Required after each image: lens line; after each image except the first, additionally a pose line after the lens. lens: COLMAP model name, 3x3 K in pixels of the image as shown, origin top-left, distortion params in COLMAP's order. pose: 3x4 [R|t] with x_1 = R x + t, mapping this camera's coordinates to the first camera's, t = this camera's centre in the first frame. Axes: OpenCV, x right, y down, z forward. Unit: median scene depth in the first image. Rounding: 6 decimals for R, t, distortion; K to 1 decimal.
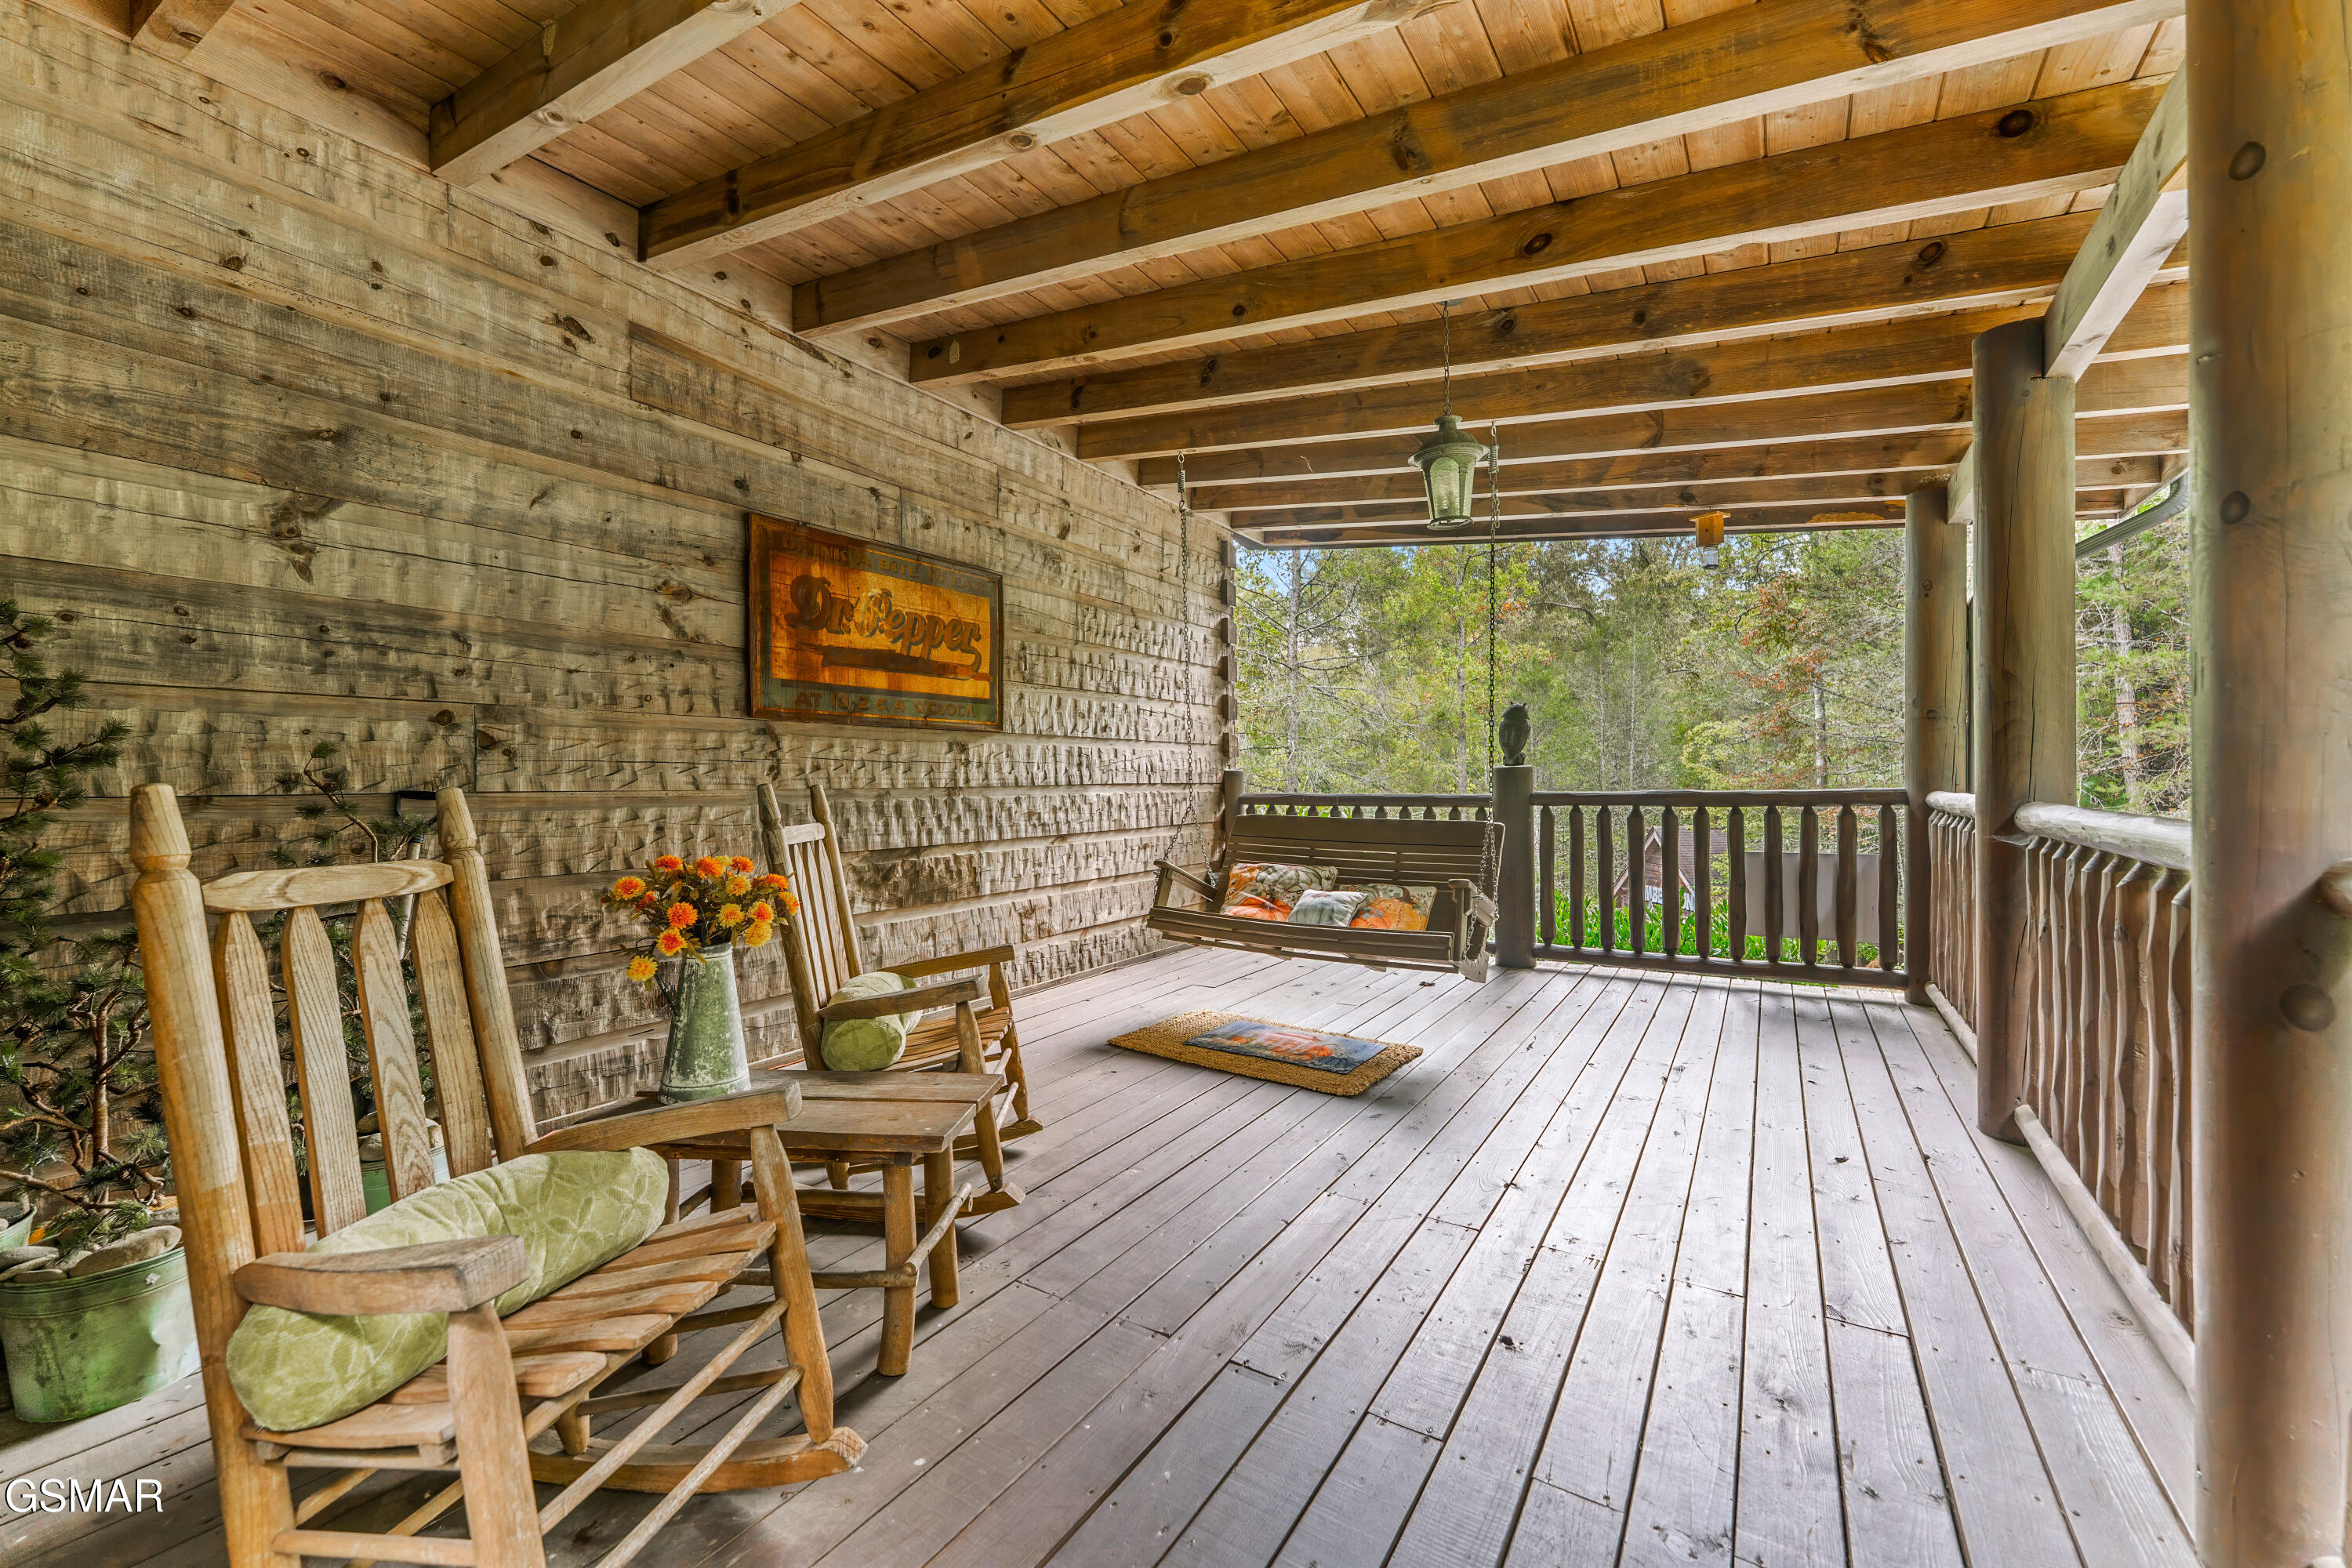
lens RADIAL K [[961.9, 0, 1176.0], [0, 961.9, 784.0], [0, 0, 1]] dist [-0.000405, -0.000382]
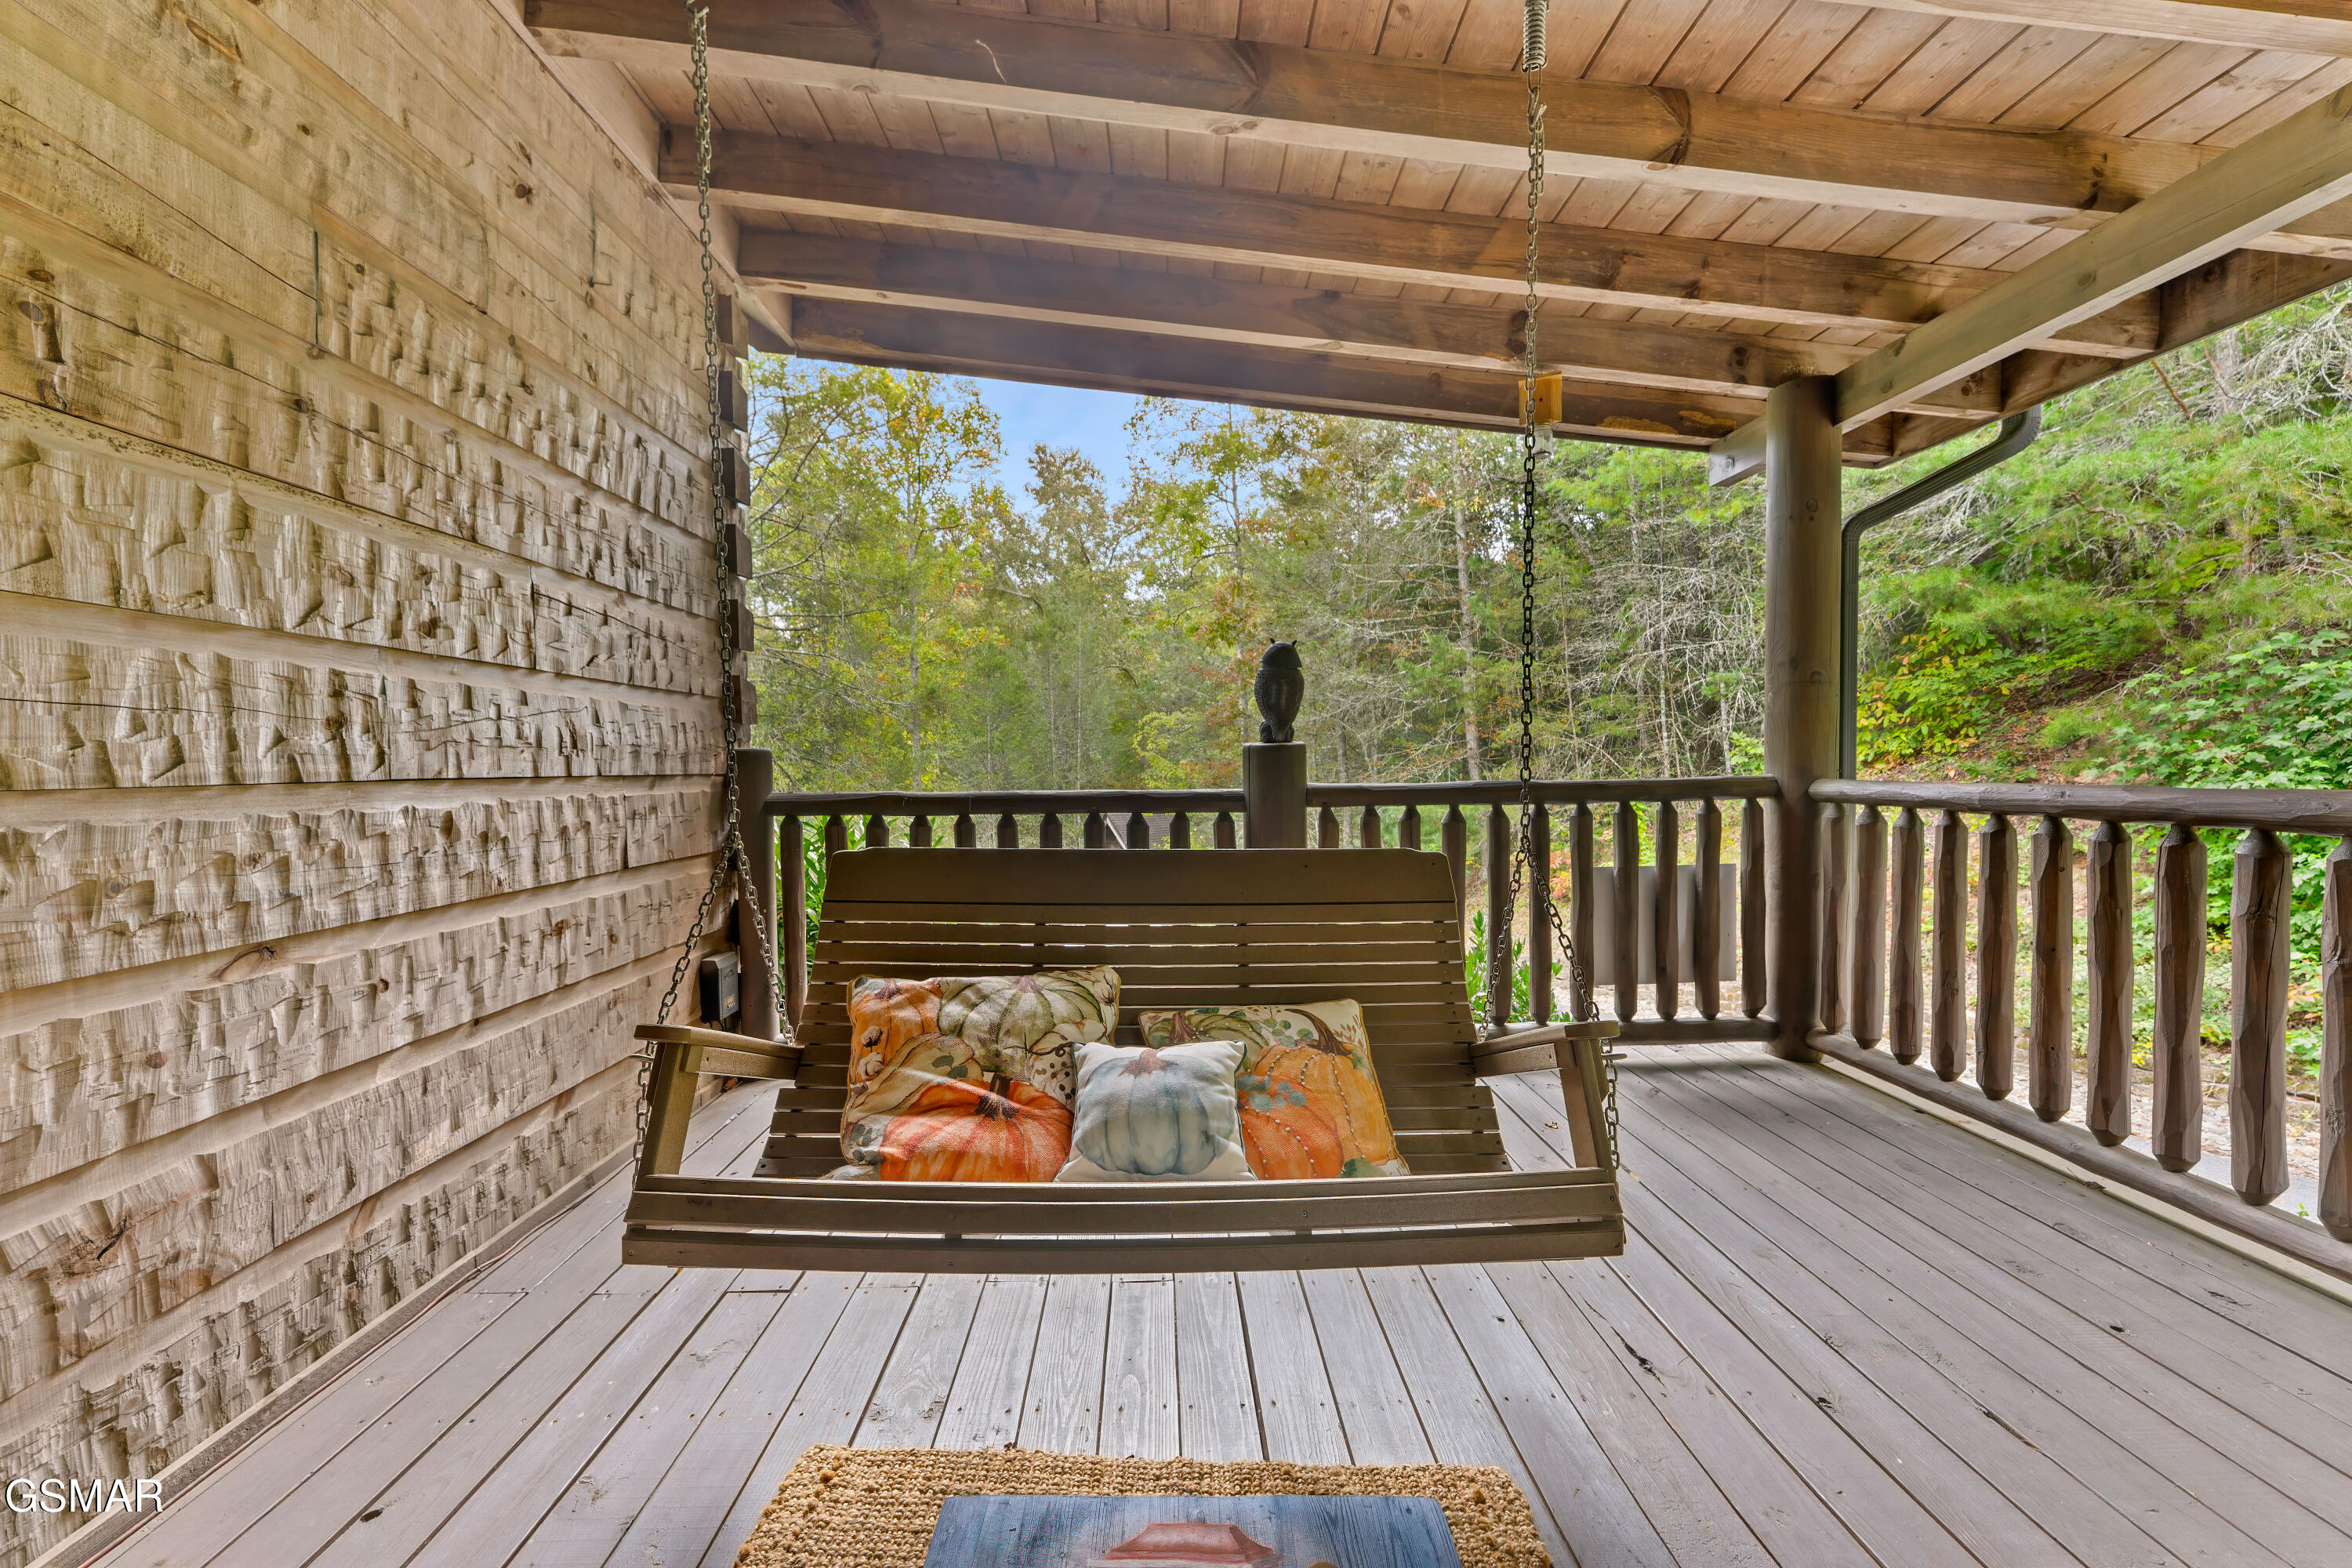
lens RADIAL K [[961.9, 0, 1176.0], [0, 961.9, 784.0], [0, 0, 1]] dist [-0.000405, -0.000382]
pose [[0.837639, -0.013839, 0.546049, -0.036888], [0.007721, 0.999879, 0.013496, -0.000856], [-0.546170, -0.007089, 0.837645, 0.537901]]
